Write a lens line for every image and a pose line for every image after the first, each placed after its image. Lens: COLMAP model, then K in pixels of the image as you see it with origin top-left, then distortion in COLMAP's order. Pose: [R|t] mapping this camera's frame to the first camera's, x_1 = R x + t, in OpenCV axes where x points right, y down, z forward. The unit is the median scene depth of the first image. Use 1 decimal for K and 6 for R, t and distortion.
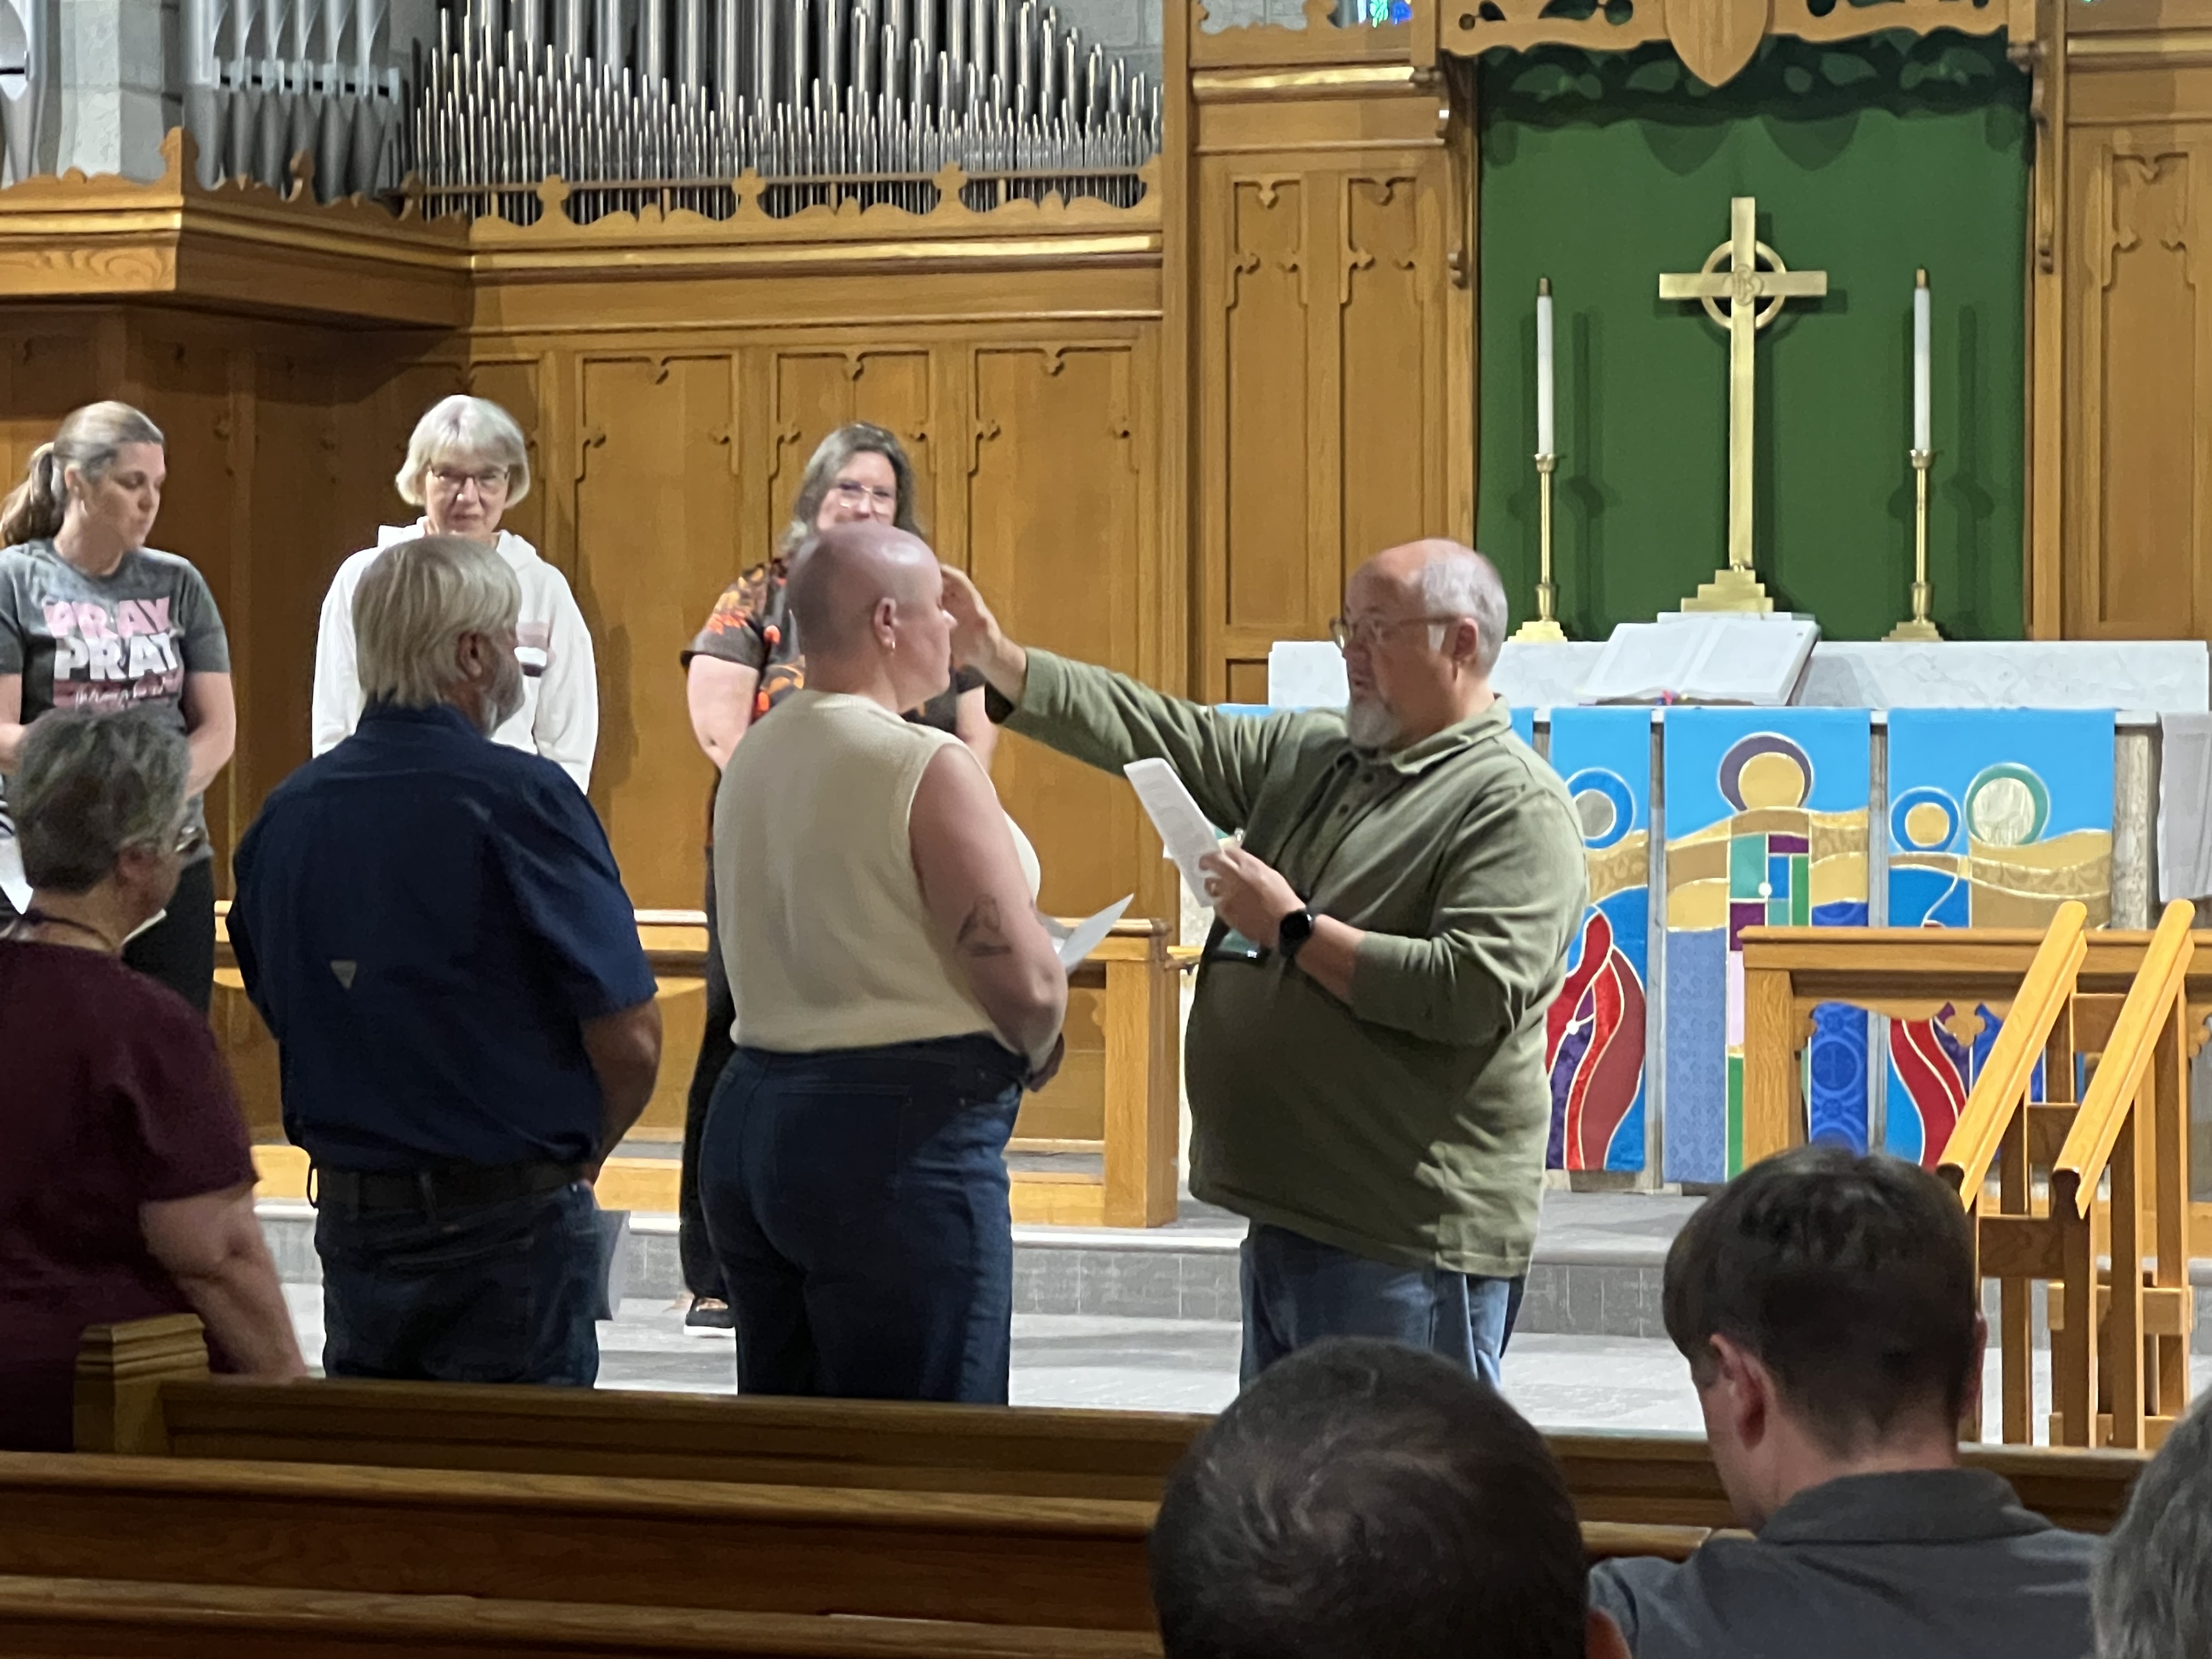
lens RADIAL K [[7153.6, 0, 1106.0], [0, 7153.6, 829.5], [0, 0, 1]] dist [-0.480629, 14.275171]
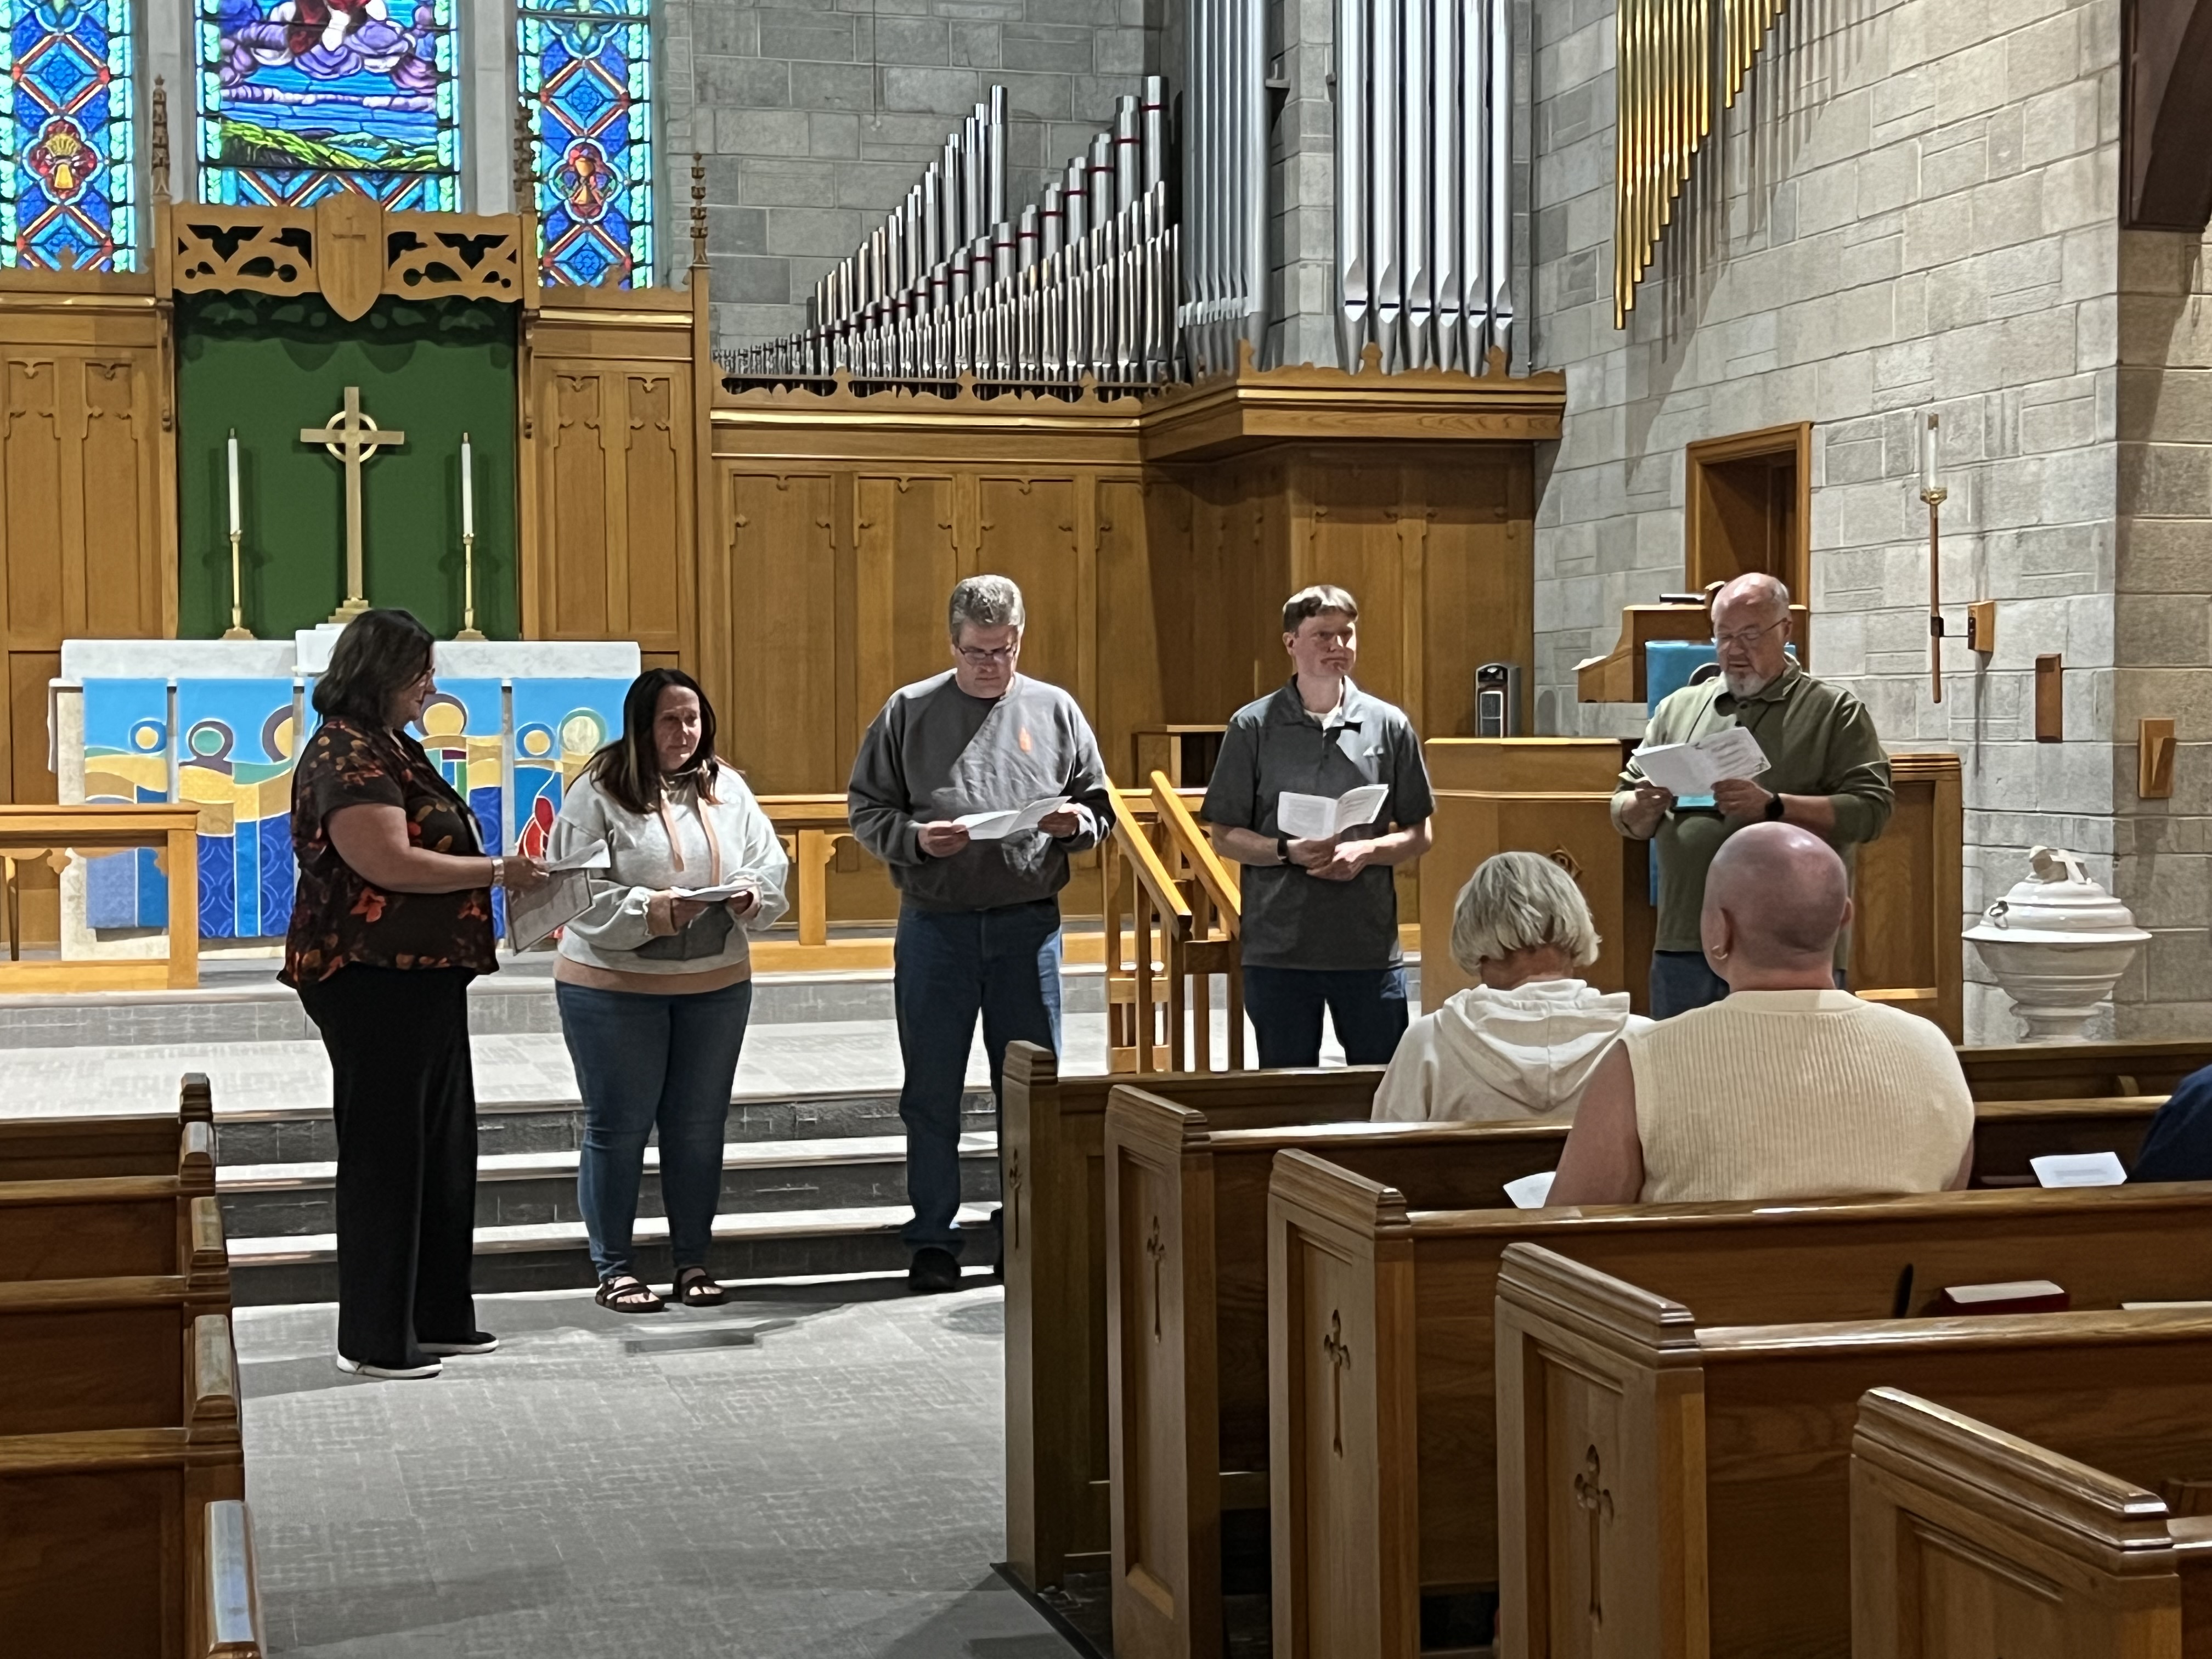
lens RADIAL K [[3515.9, 0, 1167.2], [0, 3515.9, 835.3], [0, 0, 1]] dist [0.214020, -0.651768]
pose [[0.794018, -0.029219, 0.607192, -0.281028], [0.016374, 0.999510, 0.026685, 0.001398], [-0.607674, -0.011246, 0.794107, 0.180782]]
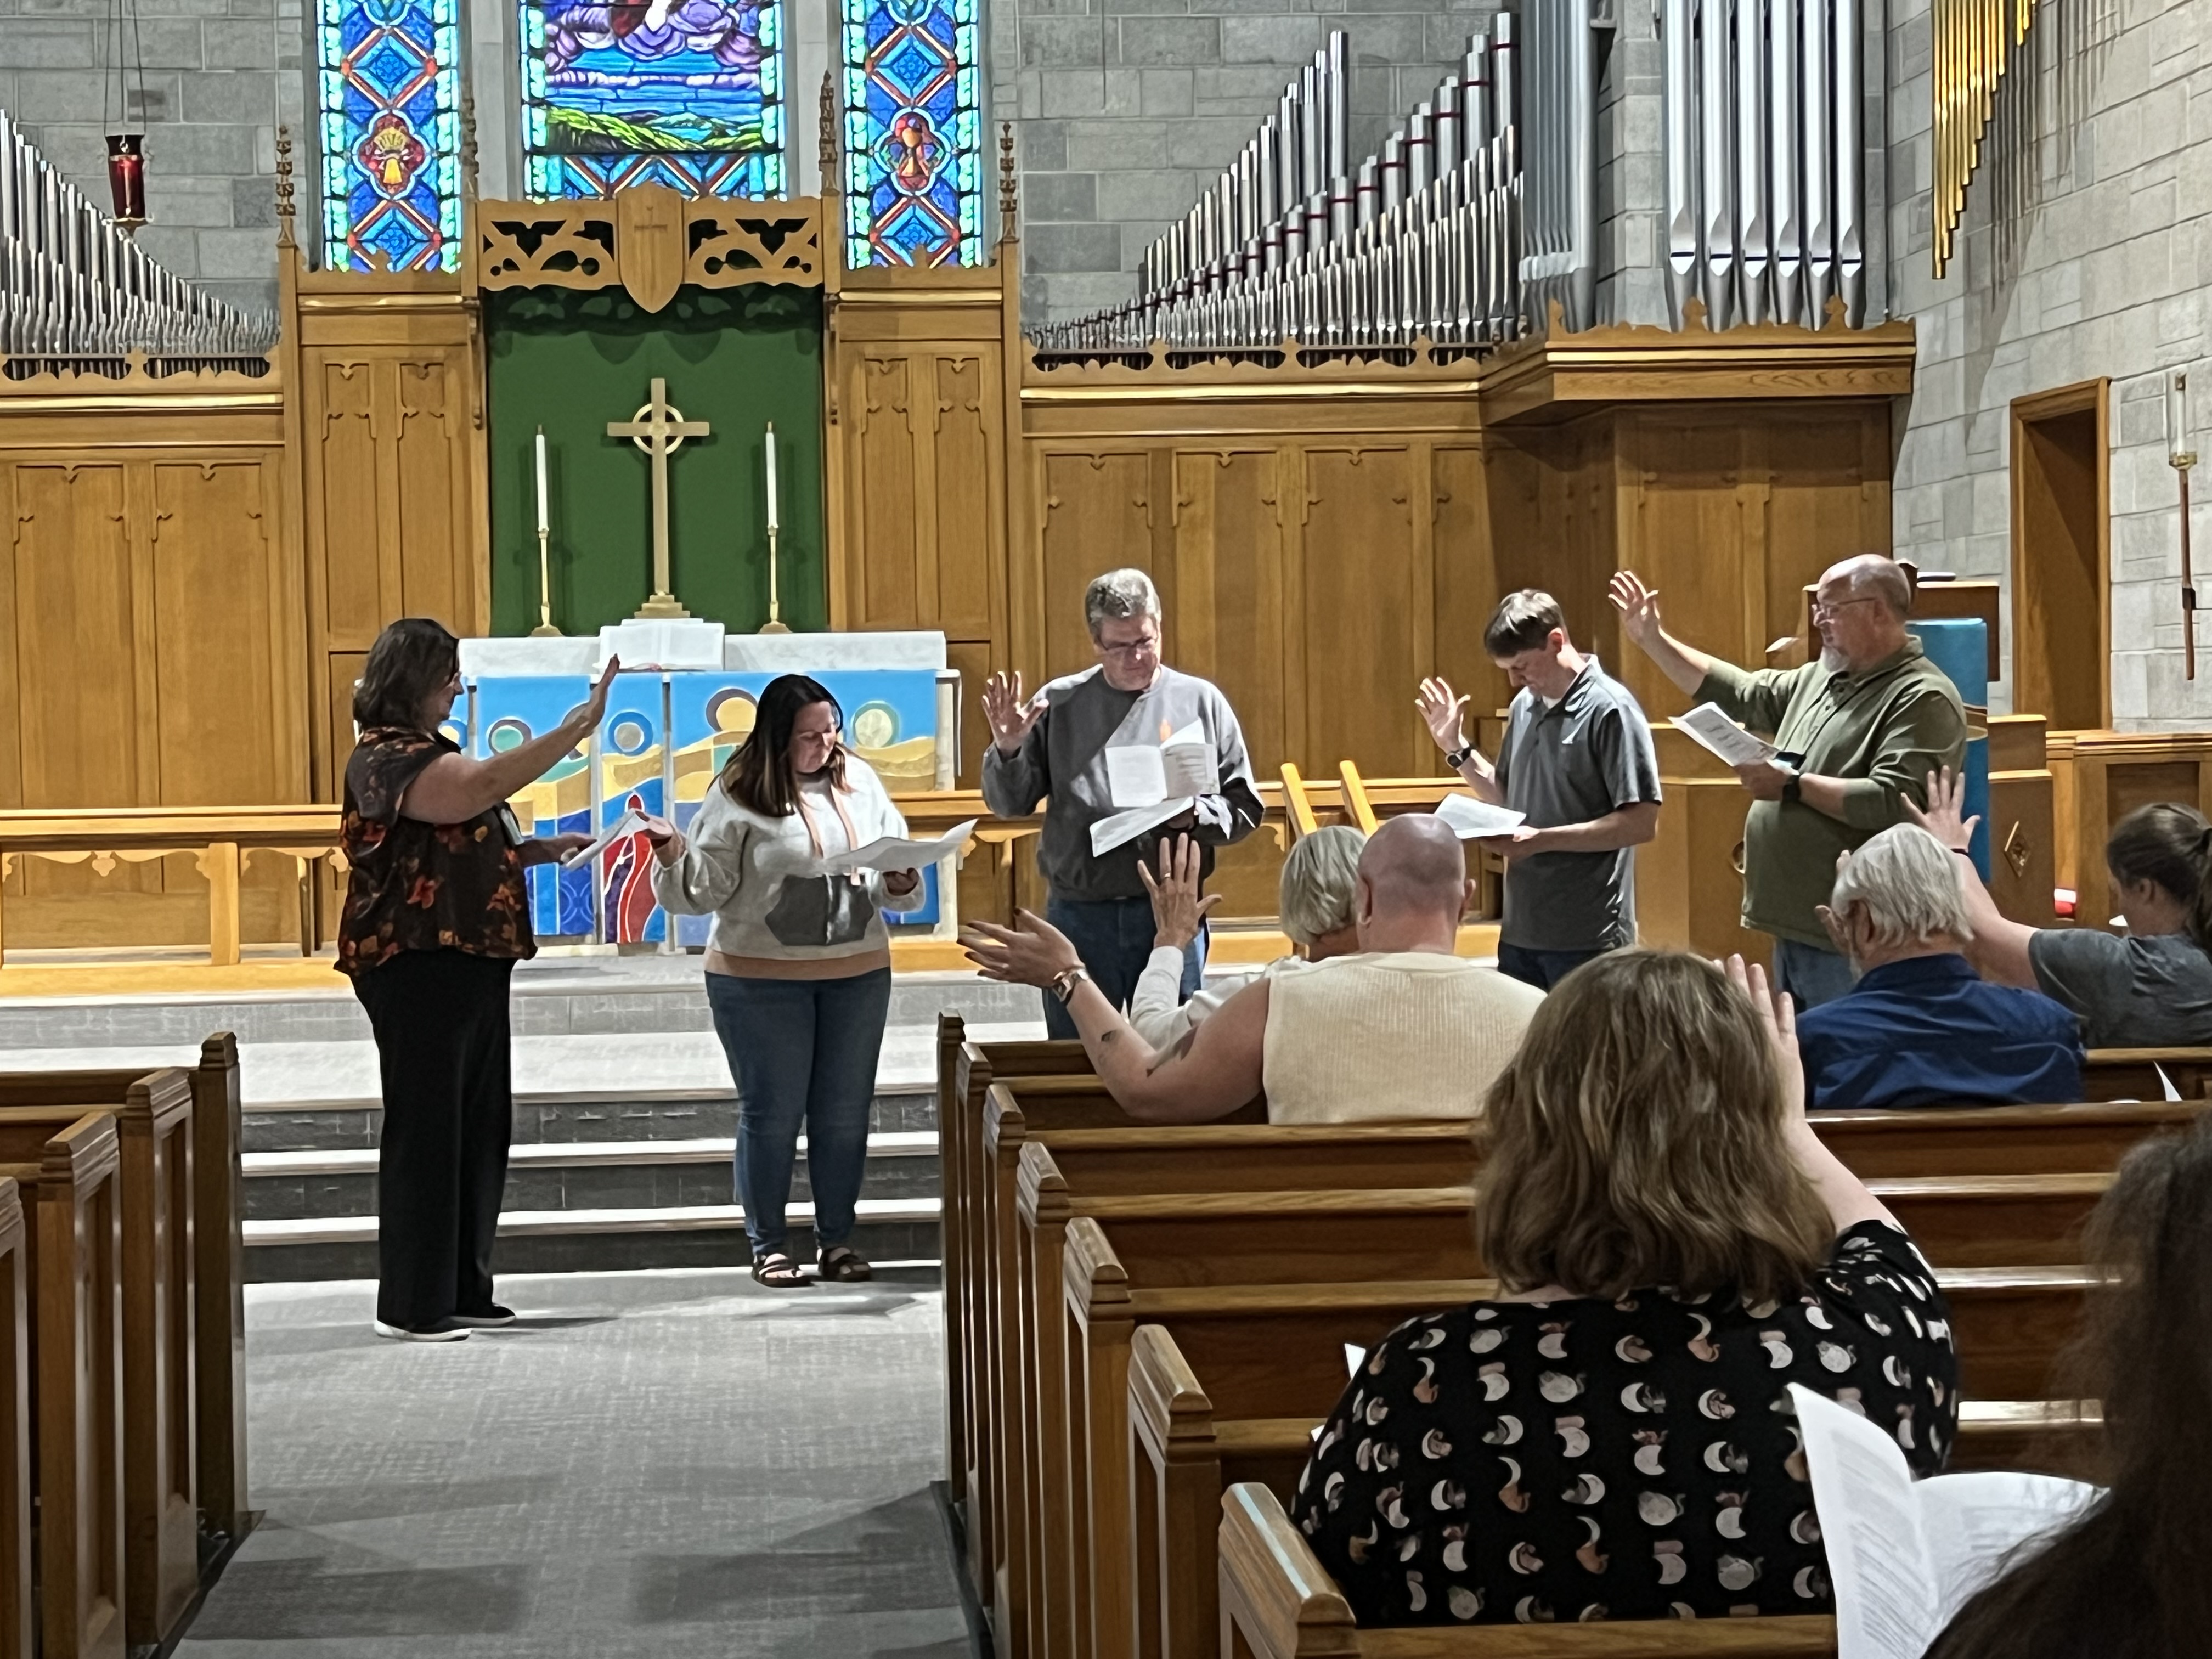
lens RADIAL K [[4217.3, 0, 1106.0], [0, 4217.3, 829.5], [0, 0, 1]] dist [0.230944, -0.802136]
pose [[0.894121, -0.035243, 0.446436, -0.271630], [0.028453, 0.999355, 0.021906, 0.001225], [-0.446920, -0.006885, 0.894547, 0.031609]]
